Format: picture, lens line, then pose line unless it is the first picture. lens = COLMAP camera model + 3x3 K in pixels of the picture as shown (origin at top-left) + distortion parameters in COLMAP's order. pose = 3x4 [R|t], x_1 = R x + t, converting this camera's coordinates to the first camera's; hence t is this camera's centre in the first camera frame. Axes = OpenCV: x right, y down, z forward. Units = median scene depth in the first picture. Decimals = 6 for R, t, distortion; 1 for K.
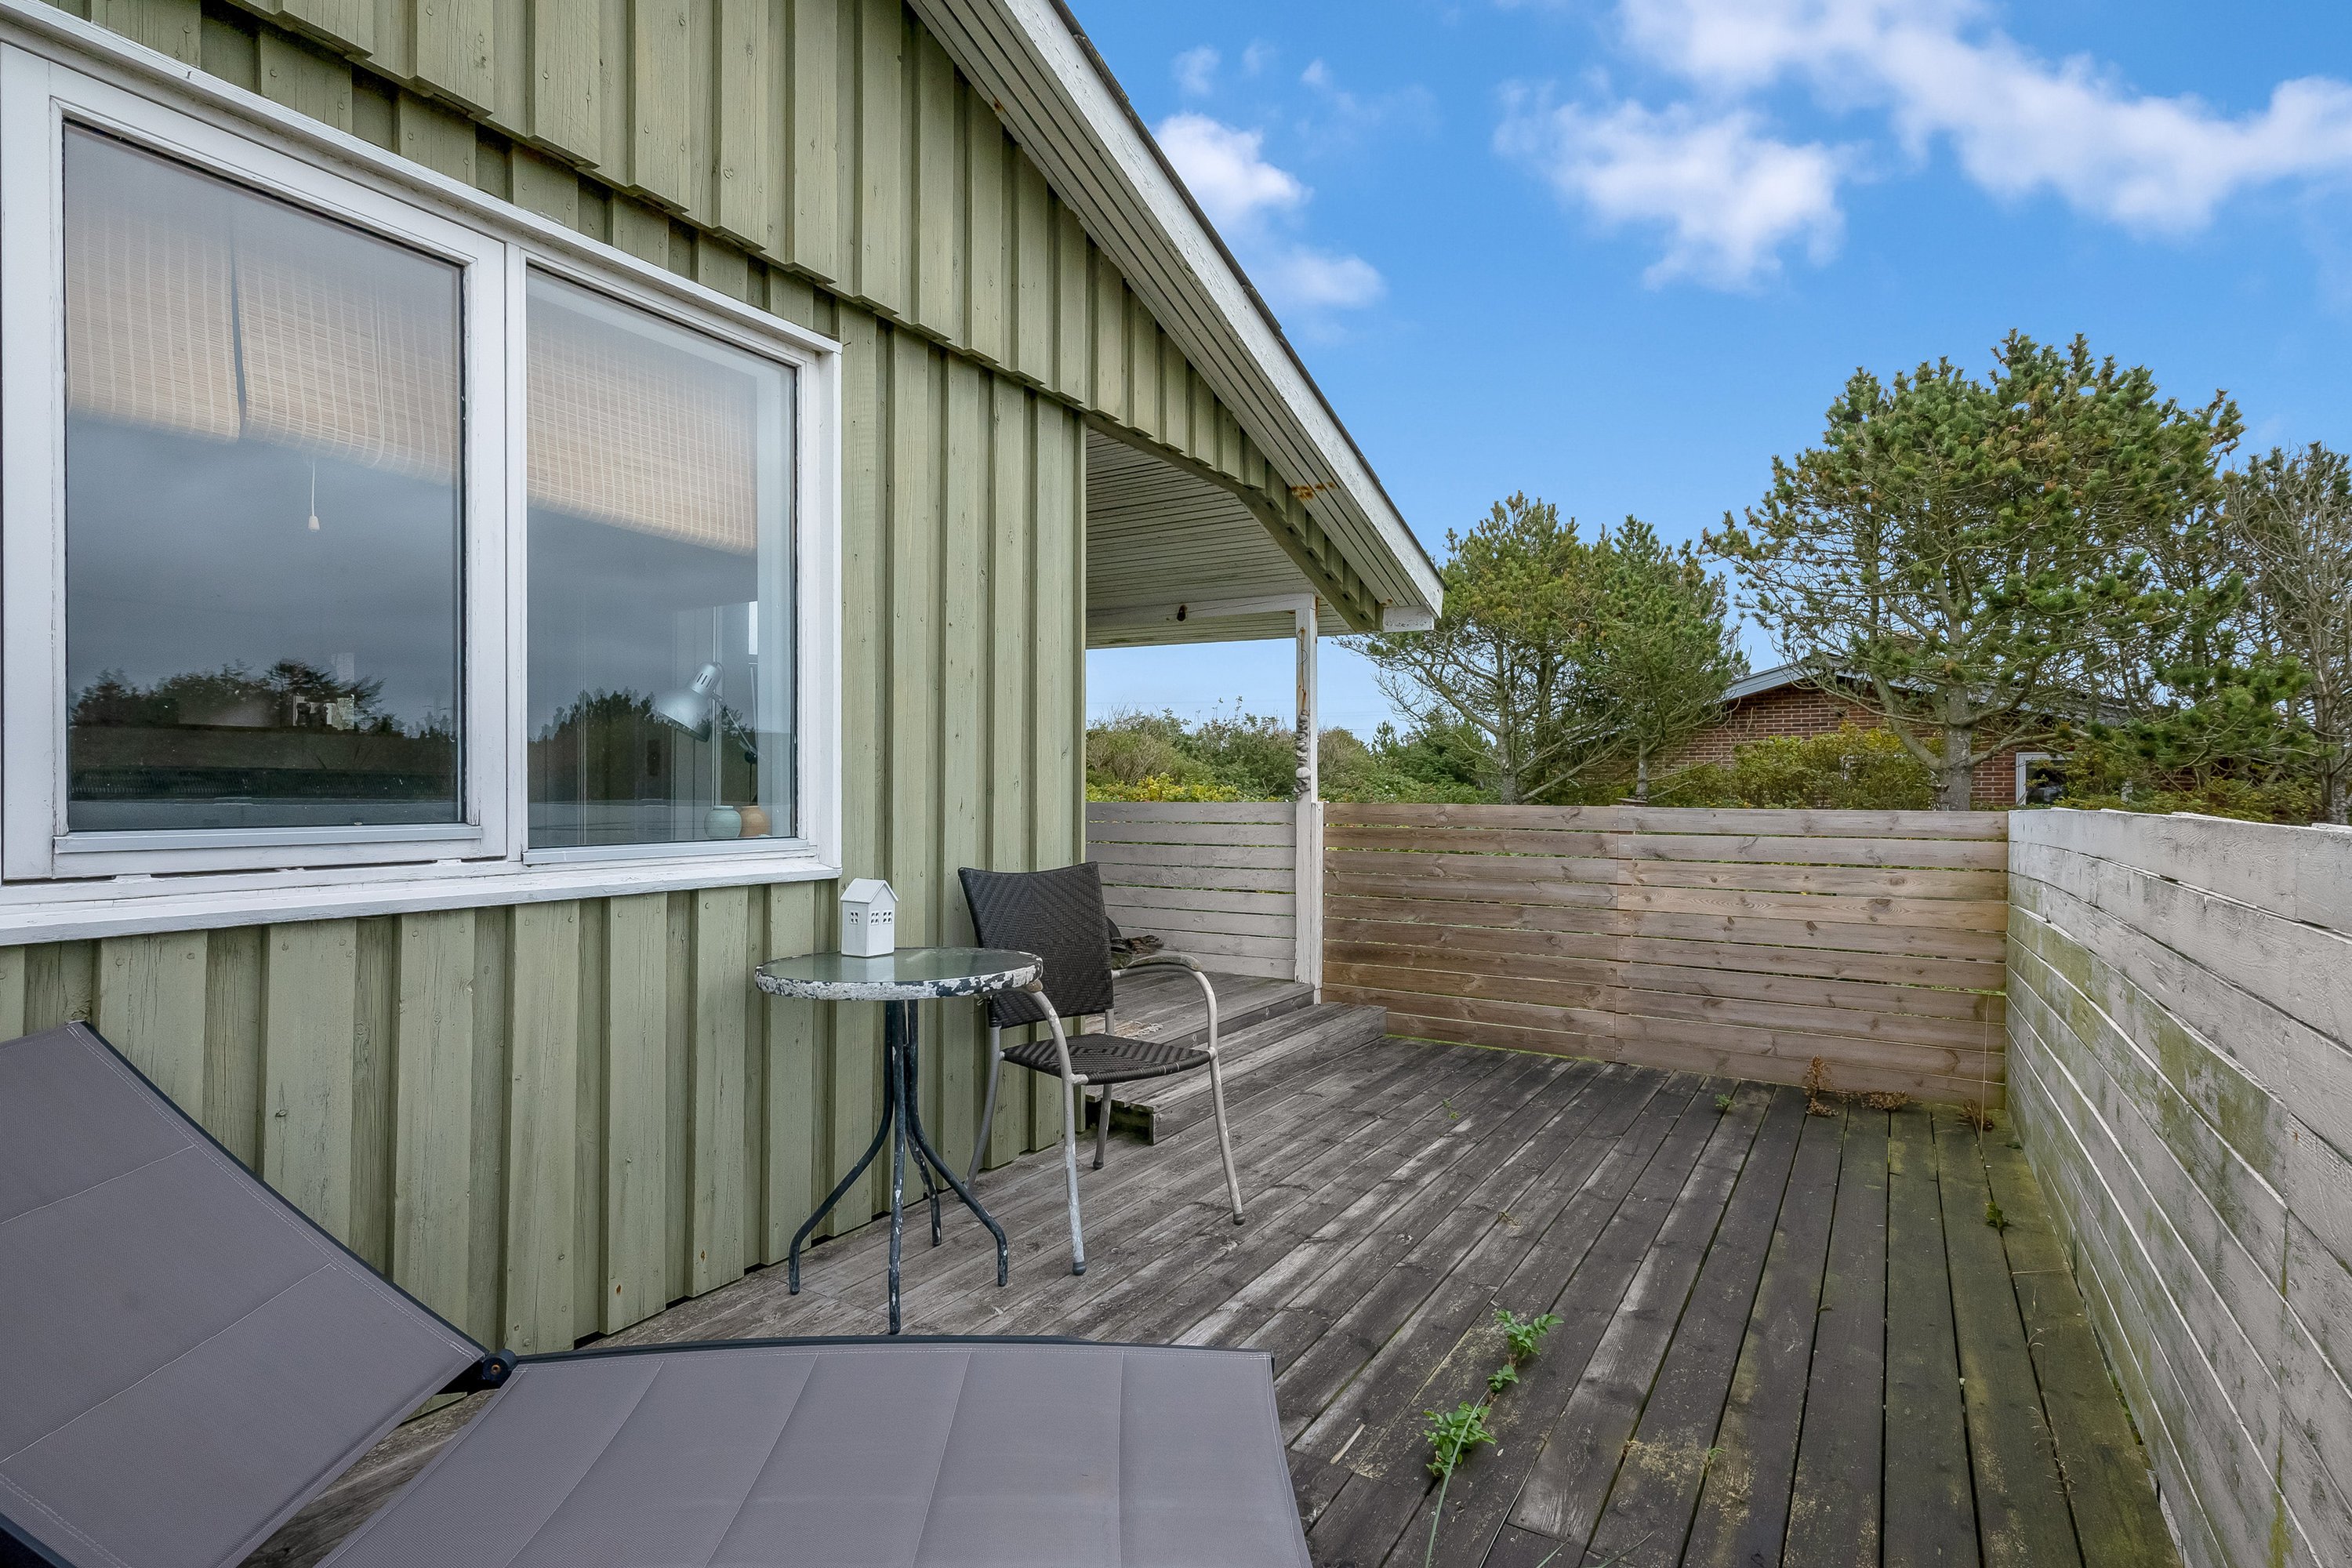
lens RADIAL K [[1143.9, 0, 1174.3], [0, 1143.9, 789.6], [0, 0, 1]] dist [-0.000315, 0.000310]
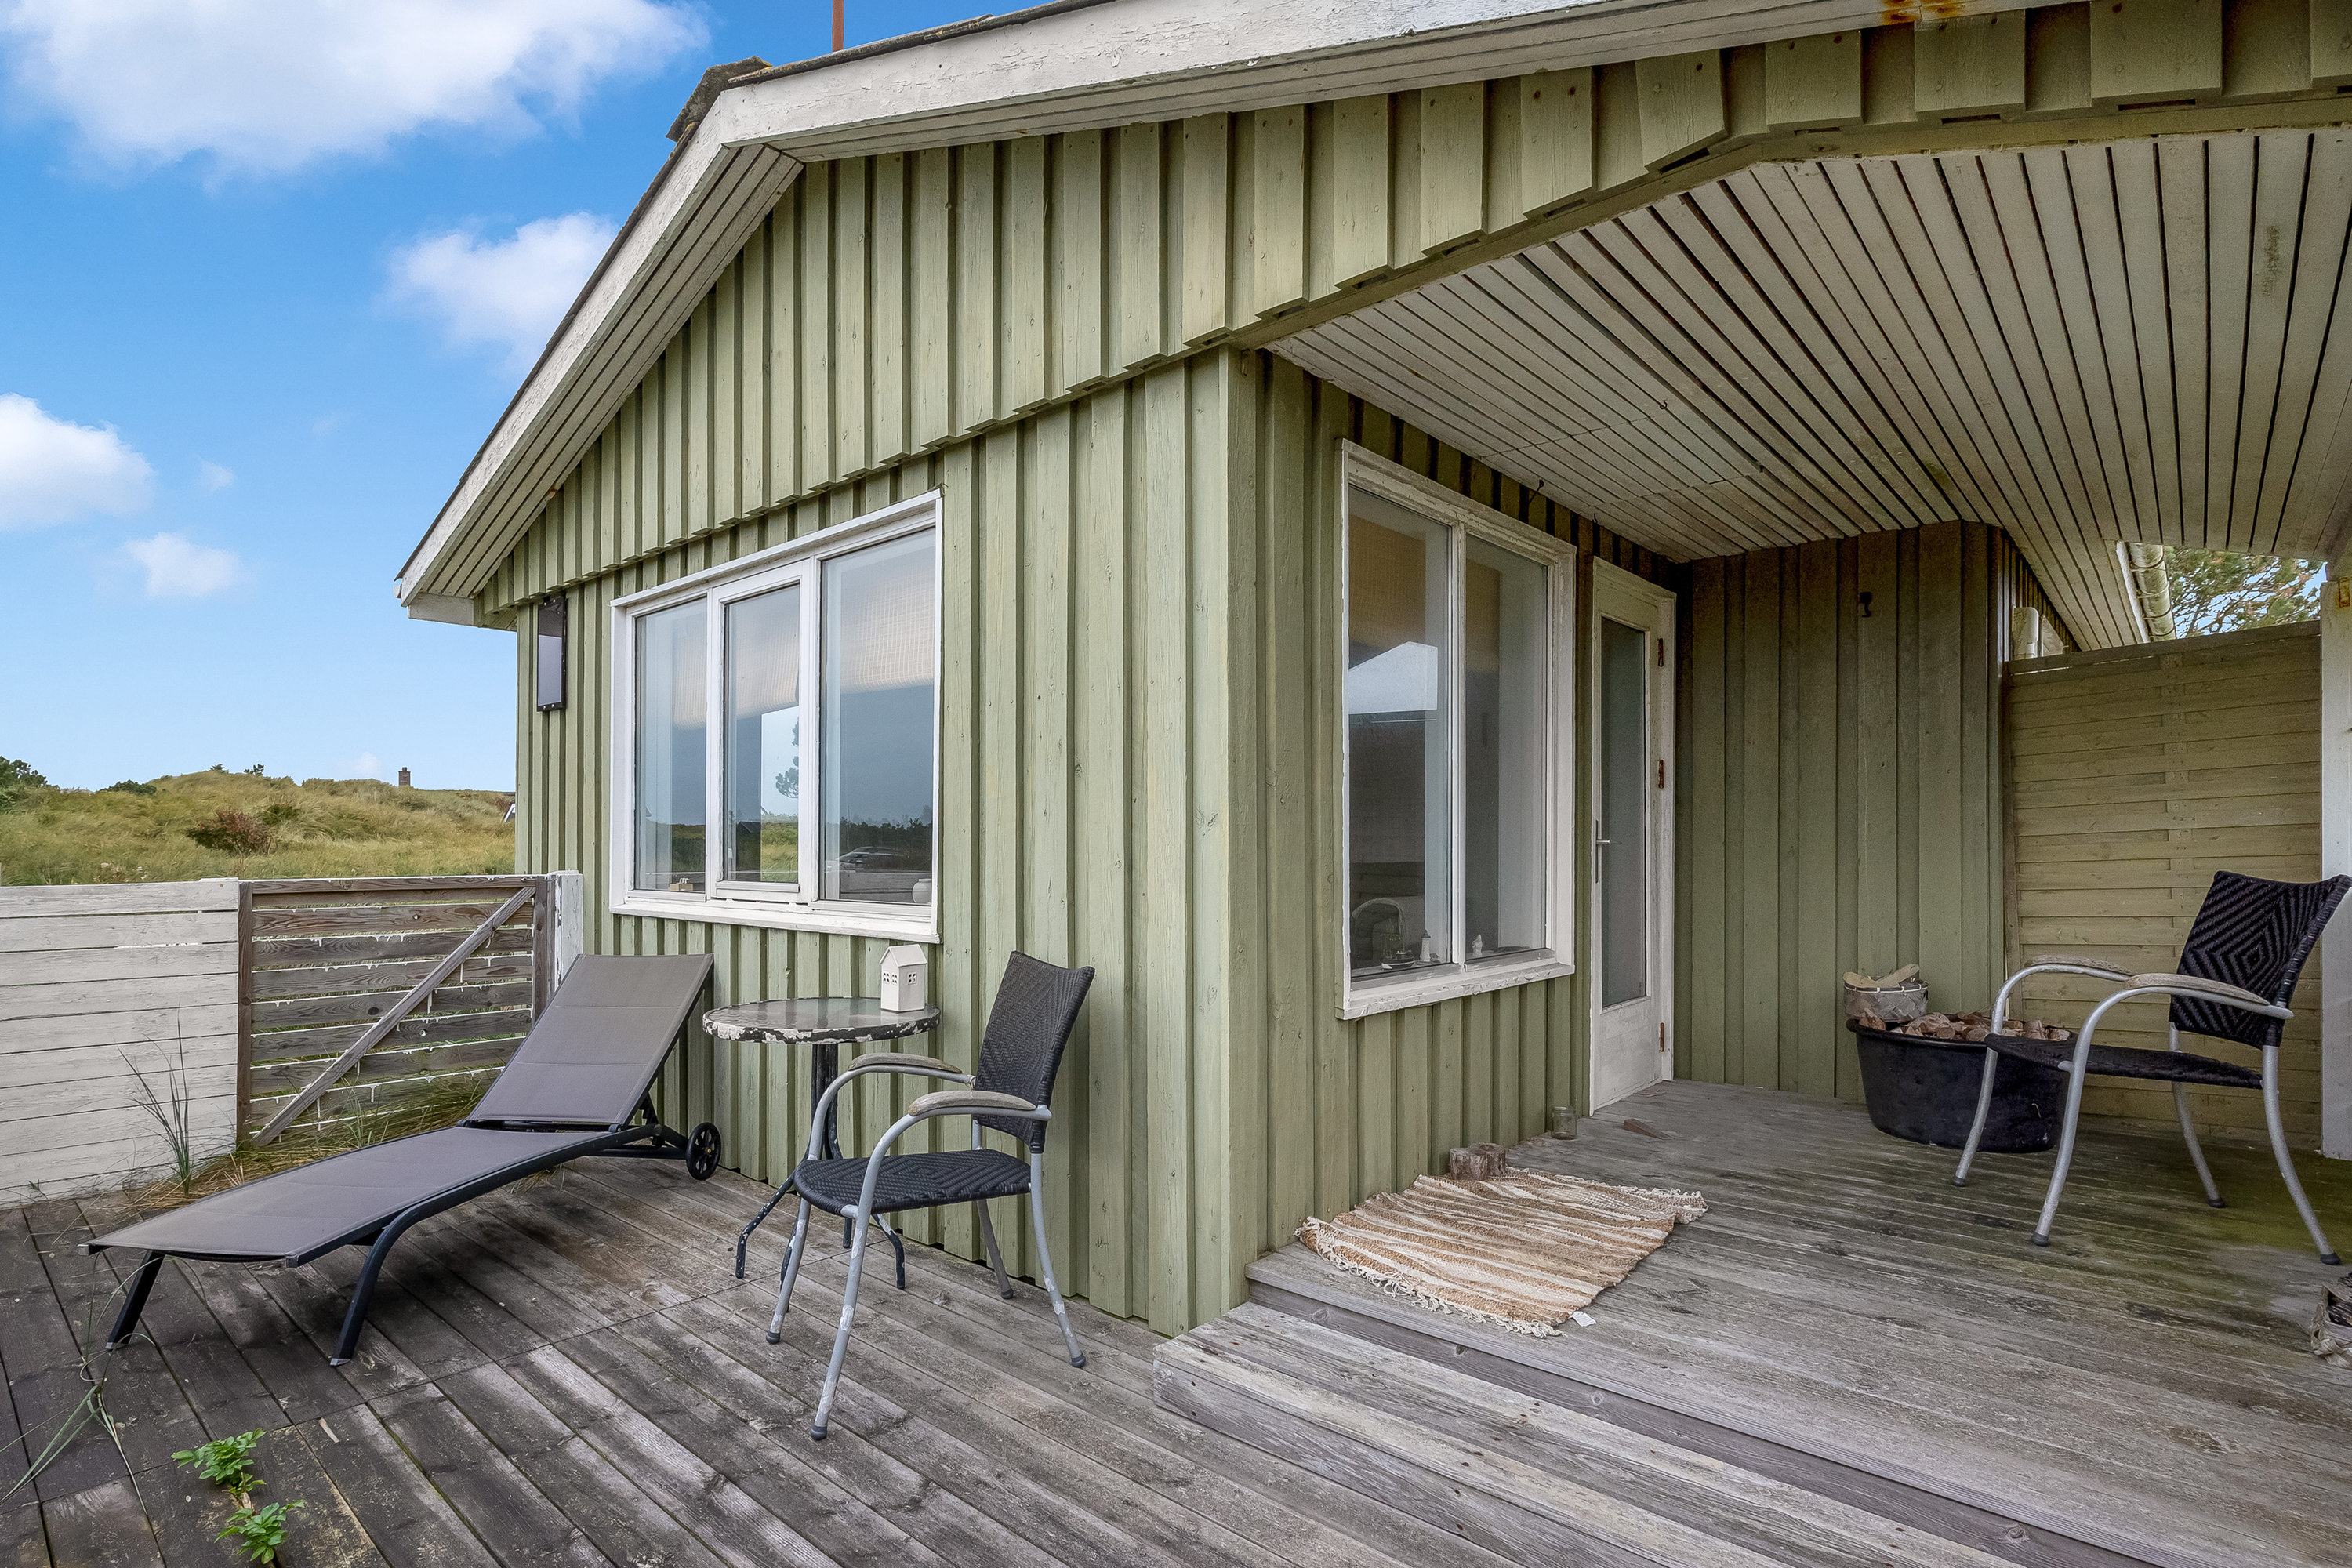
lens RADIAL K [[1143.9, 0, 1189.9], [0, 1143.9, 840.5], [0, 0, 1]] dist [-0.000315, 0.000310]
pose [[-0.165273, -0.010878, -0.986188, 0.918546], [-0.000801, 0.999940, -0.010896, -0.017829], [0.986247, -0.001011, -0.165272, 1.620010]]
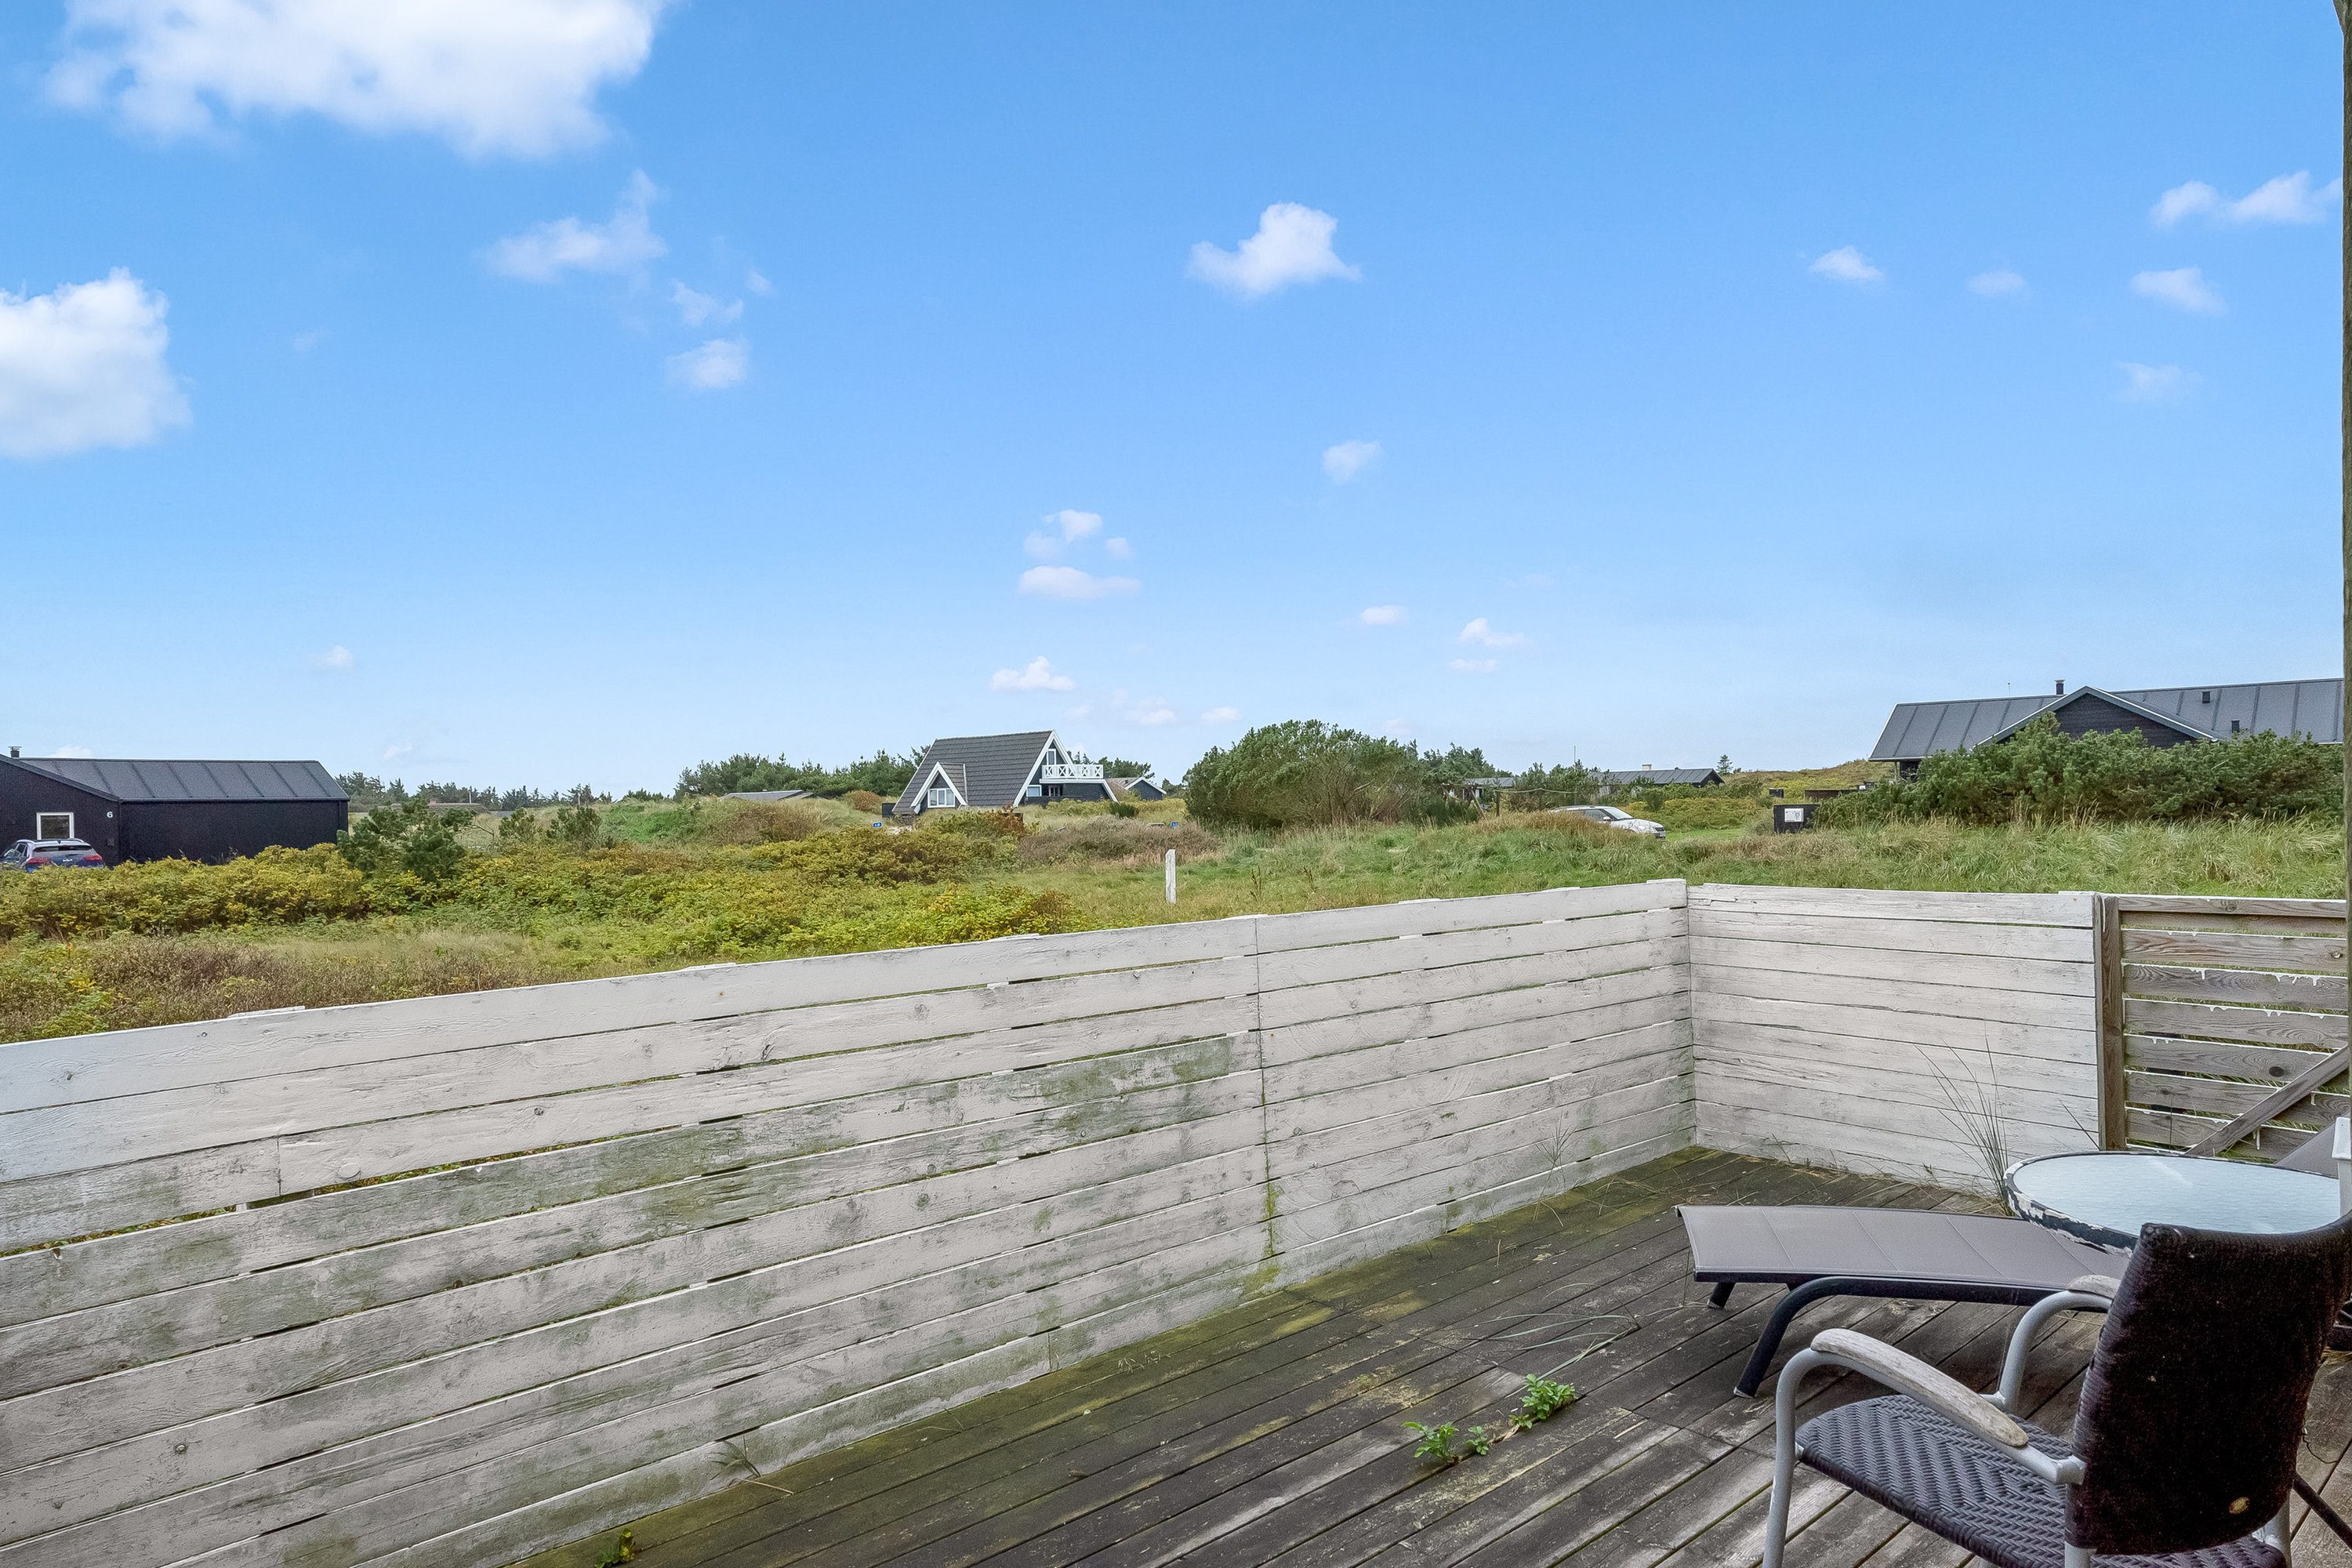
lens RADIAL K [[1400.1, 0, 1174.0], [0, 1400.1, 792.9], [0, 0, 1]] dist [0.026074, 0.000217]
pose [[-0.956707, 0.017446, 0.290529, 0.133861], [0.015364, 0.999837, -0.009443, -0.110054], [-0.290647, -0.004571, -0.956820, 2.100459]]
